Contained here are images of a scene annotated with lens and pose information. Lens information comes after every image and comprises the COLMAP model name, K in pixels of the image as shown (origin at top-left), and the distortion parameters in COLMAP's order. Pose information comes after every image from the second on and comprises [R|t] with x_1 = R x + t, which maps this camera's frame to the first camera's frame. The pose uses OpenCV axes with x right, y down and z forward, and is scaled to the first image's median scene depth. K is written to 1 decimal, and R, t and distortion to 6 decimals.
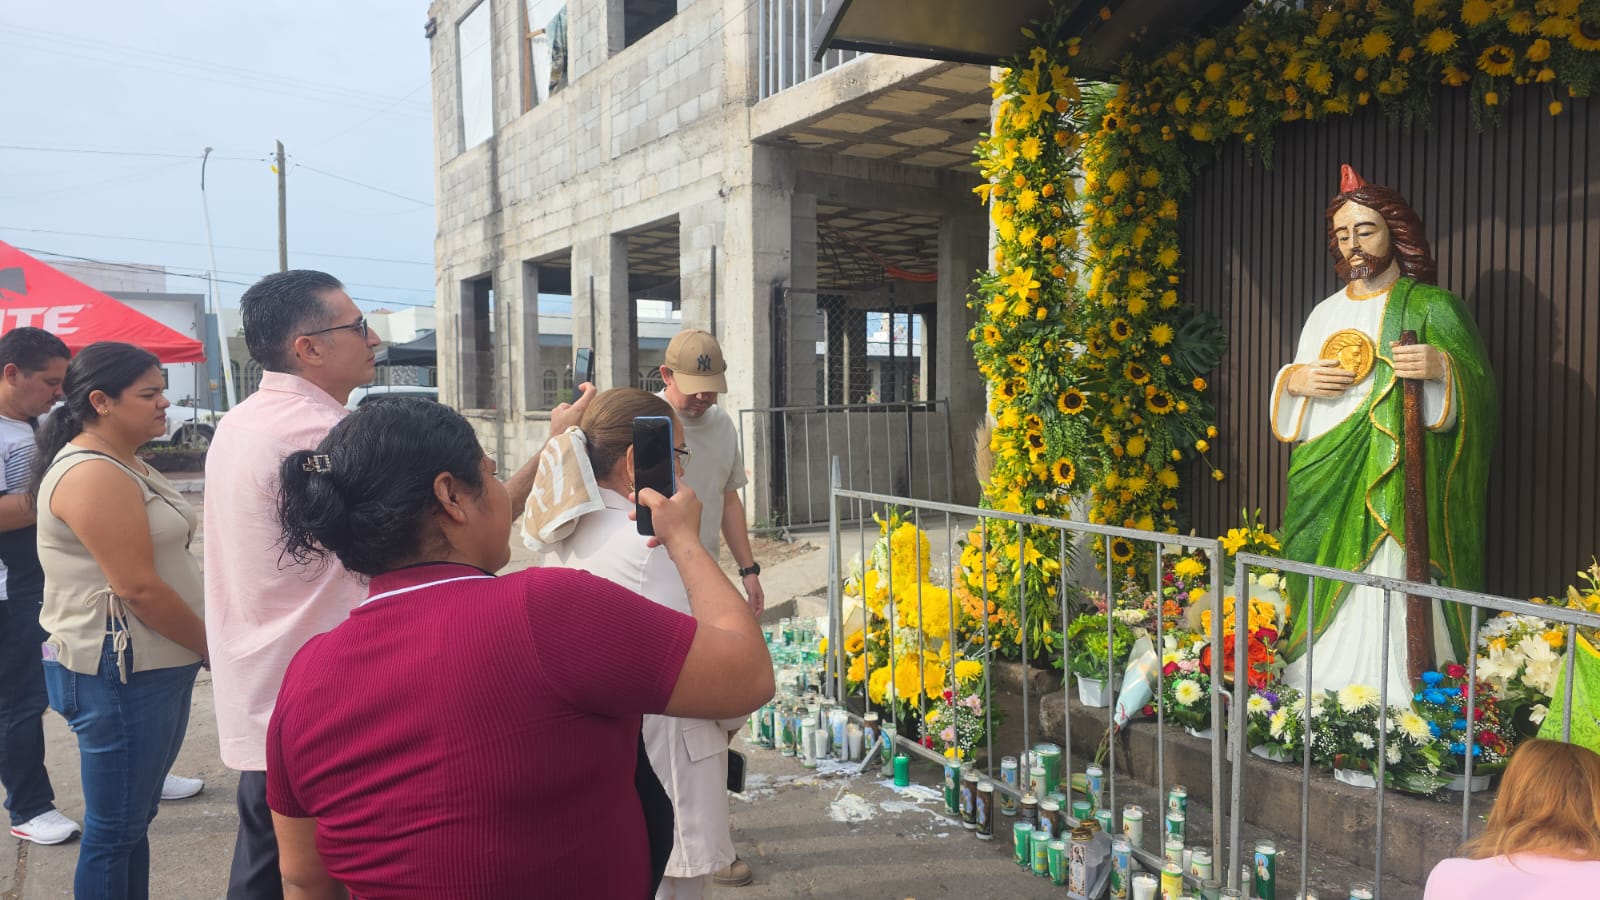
lens RADIAL K [[1073.9, 0, 773.5], [0, 1073.9, 451.9], [0, 0, 1]] dist [0.056957, -0.047599]
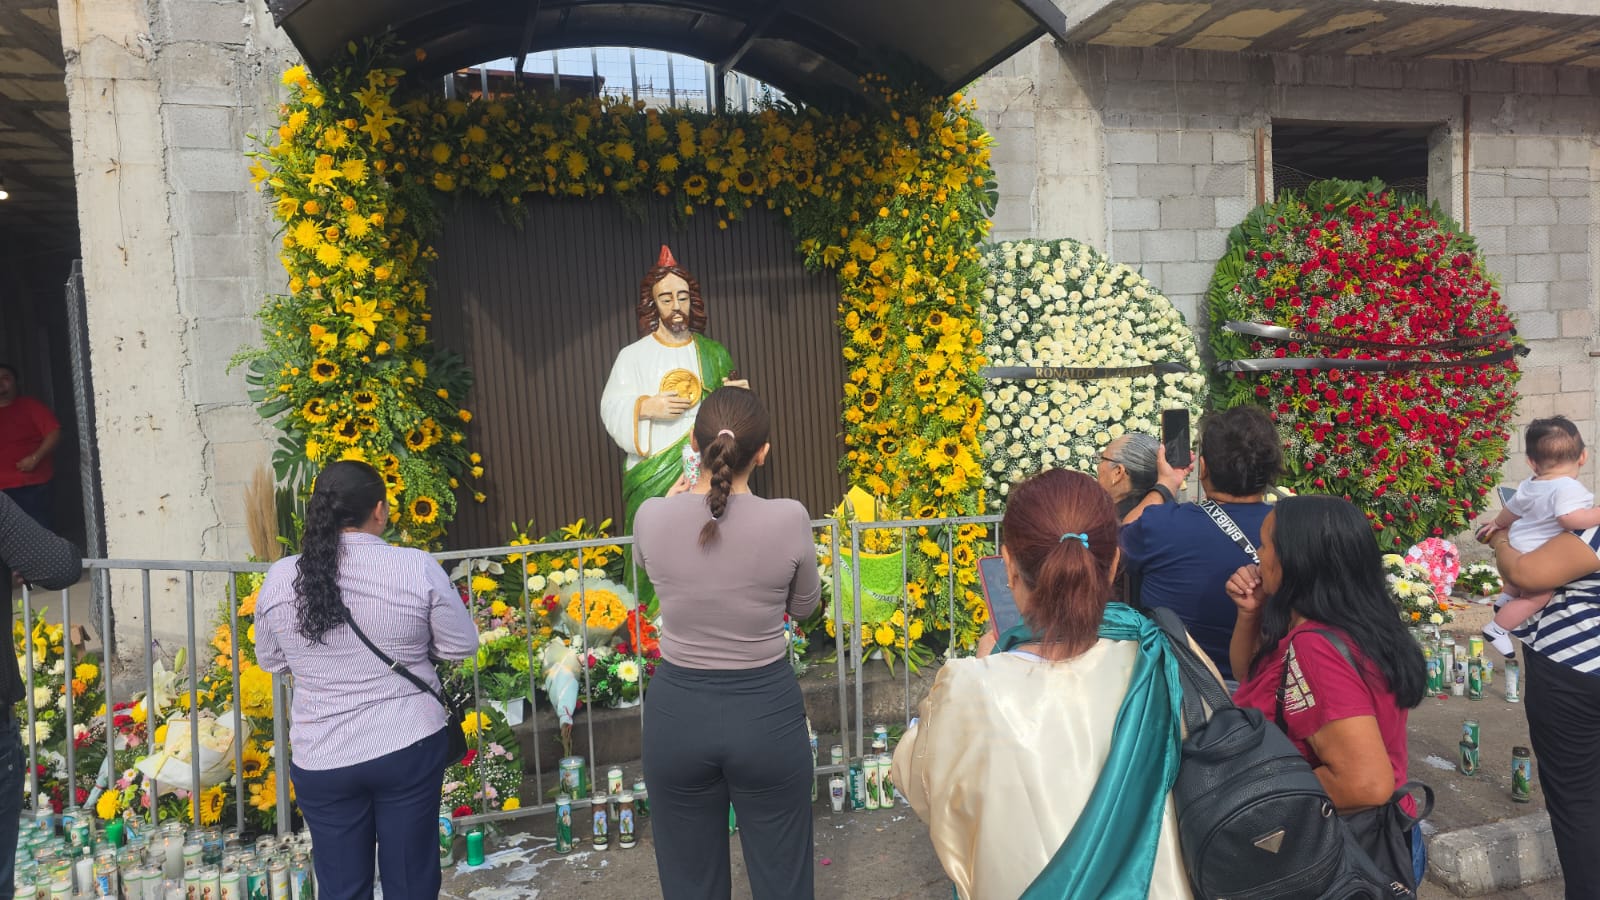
lens RADIAL K [[1071.6, 0, 800.2], [0, 1071.6, 446.8], [0, 0, 1]] dist [0.081957, -0.093500]
pose [[0.281074, -0.075743, 0.956692, -0.682911], [0.095711, 0.994123, 0.050586, -0.065993], [-0.954901, 0.077347, 0.286672, 0.459724]]
